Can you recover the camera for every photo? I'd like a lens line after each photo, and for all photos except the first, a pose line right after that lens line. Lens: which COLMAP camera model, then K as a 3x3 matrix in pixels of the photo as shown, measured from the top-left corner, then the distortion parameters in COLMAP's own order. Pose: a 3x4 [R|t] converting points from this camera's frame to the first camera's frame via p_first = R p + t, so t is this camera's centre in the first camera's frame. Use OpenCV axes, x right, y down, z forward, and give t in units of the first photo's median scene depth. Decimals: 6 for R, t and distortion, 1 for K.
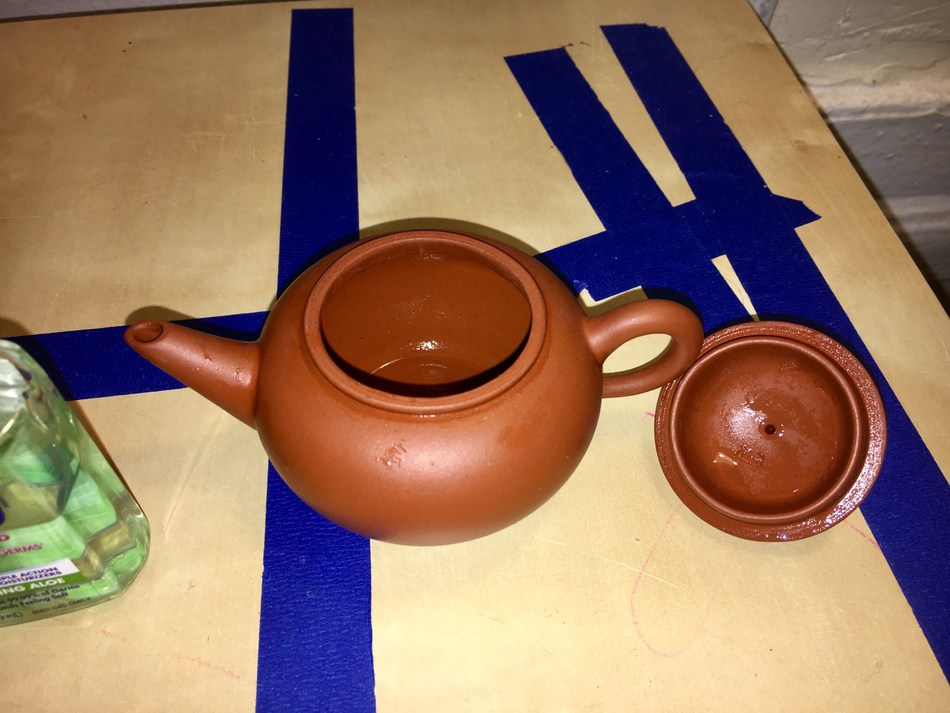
lens RADIAL K [[825.8, 0, 475.0], [0, 825.8, 356.5], [0, 0, 1]] dist [0.089709, -0.154573]
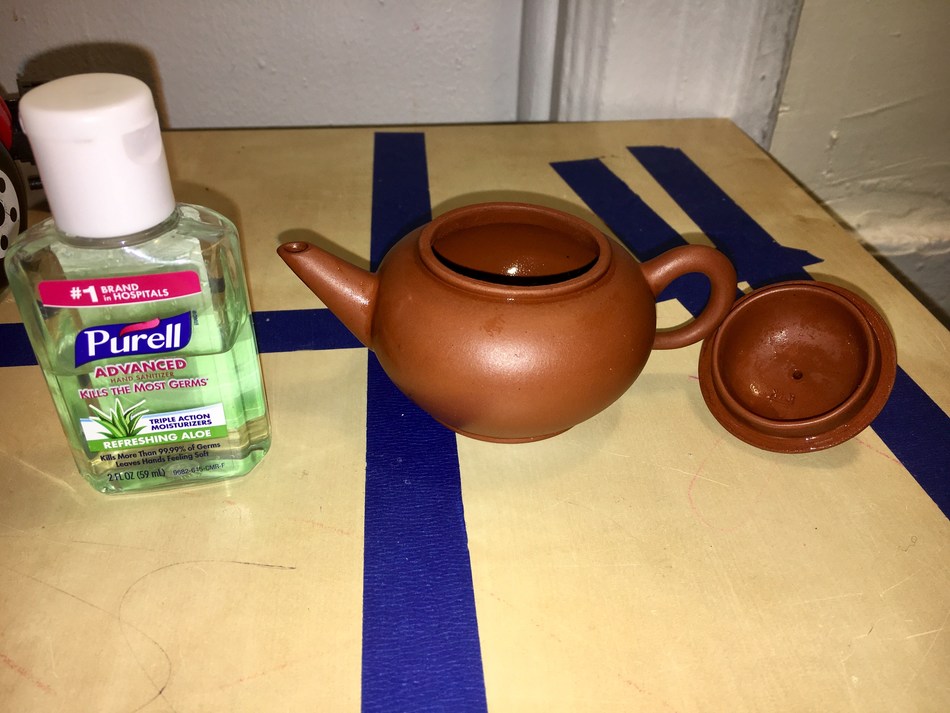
lens RADIAL K [[825.8, 0, 475.0], [0, 825.8, 356.5], [0, 0, 1]] dist [0.089709, -0.154573]
pose [[0.999736, 0.021886, -0.007001, -0.095595], [-0.022972, 0.959027, -0.282382, 0.418065], [0.000534, 0.282468, 0.959276, -0.138228]]
